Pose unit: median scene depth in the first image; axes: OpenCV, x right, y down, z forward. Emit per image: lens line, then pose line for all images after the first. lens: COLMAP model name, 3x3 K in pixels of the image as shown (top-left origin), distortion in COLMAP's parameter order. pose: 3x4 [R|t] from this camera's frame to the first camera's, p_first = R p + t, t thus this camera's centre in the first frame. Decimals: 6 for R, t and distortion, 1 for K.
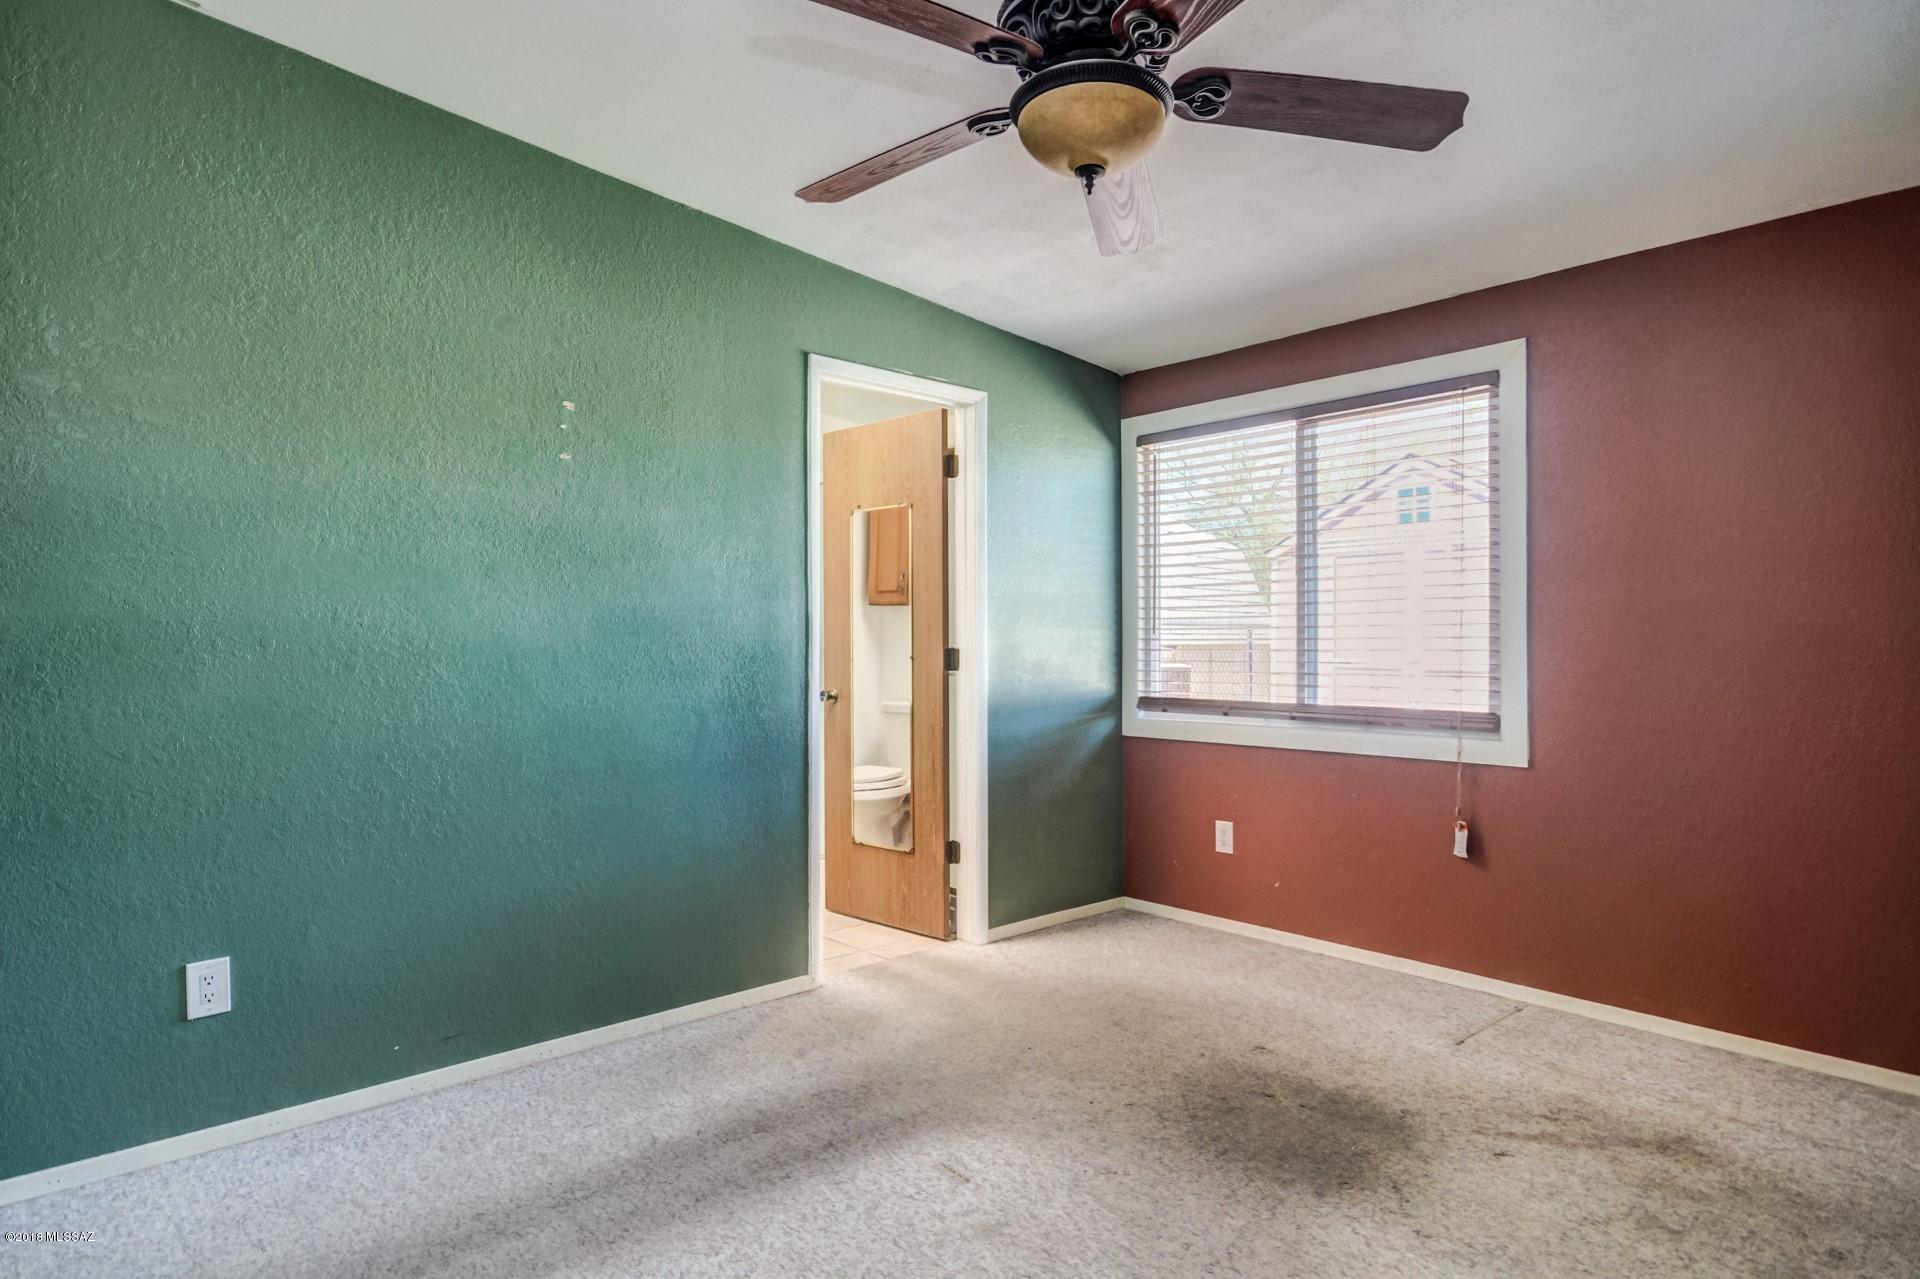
lens RADIAL K [[1074.2, 0, 962.5], [0, 1074.2, 646.0], [0, 0, 1]] dist [0.005677, 0.003545]
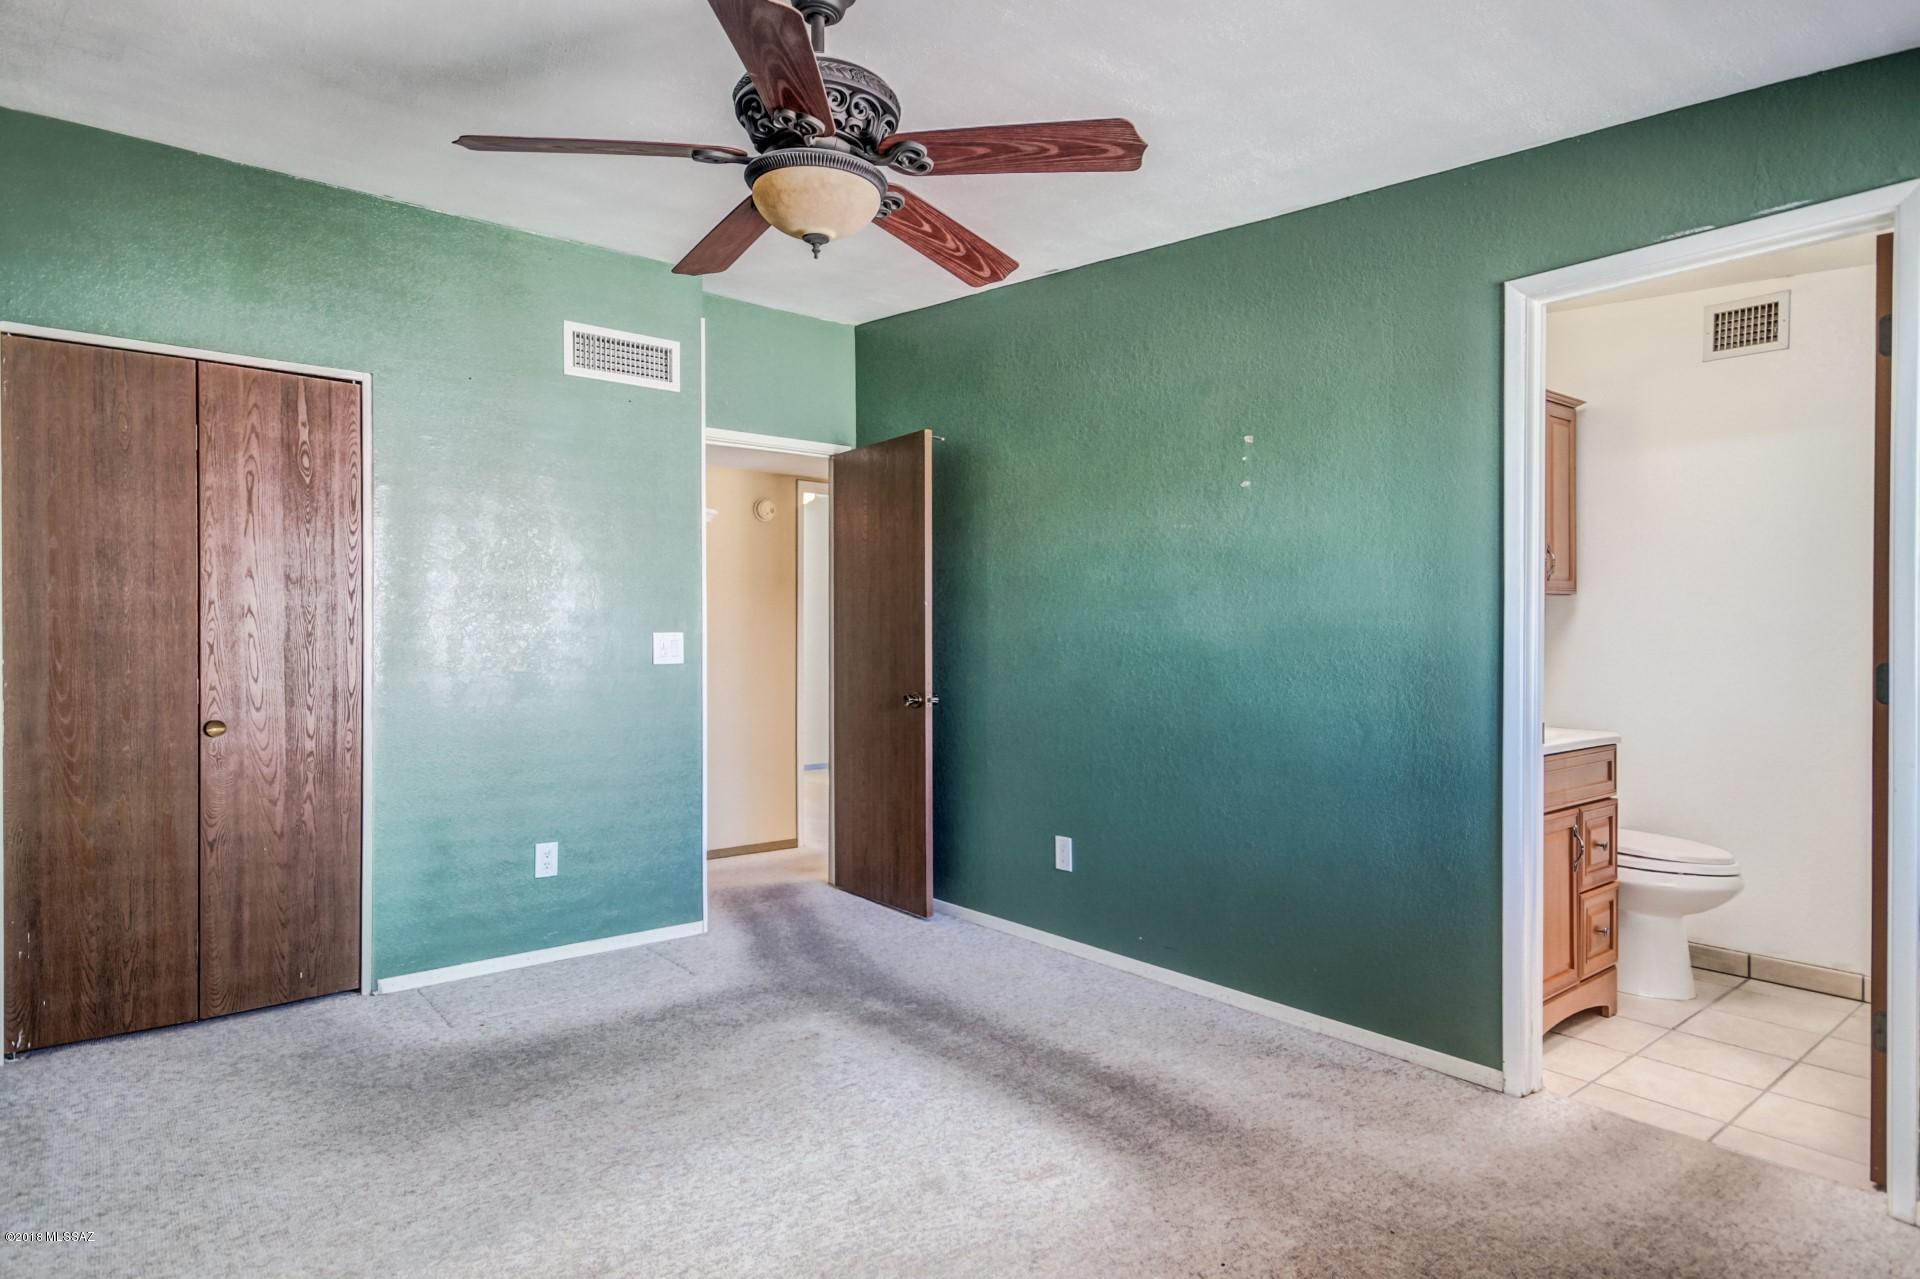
lens RADIAL K [[1074.2, 0, 961.9], [0, 1074.2, 638.2], [0, 0, 1]] dist [0.005677, 0.003545]
pose [[-0.058787, -0.000083, -0.998271, 0.787490], [-0.003340, 0.999994, 0.000114, -0.012161], [0.998265, 0.003341, -0.058787, 0.766542]]
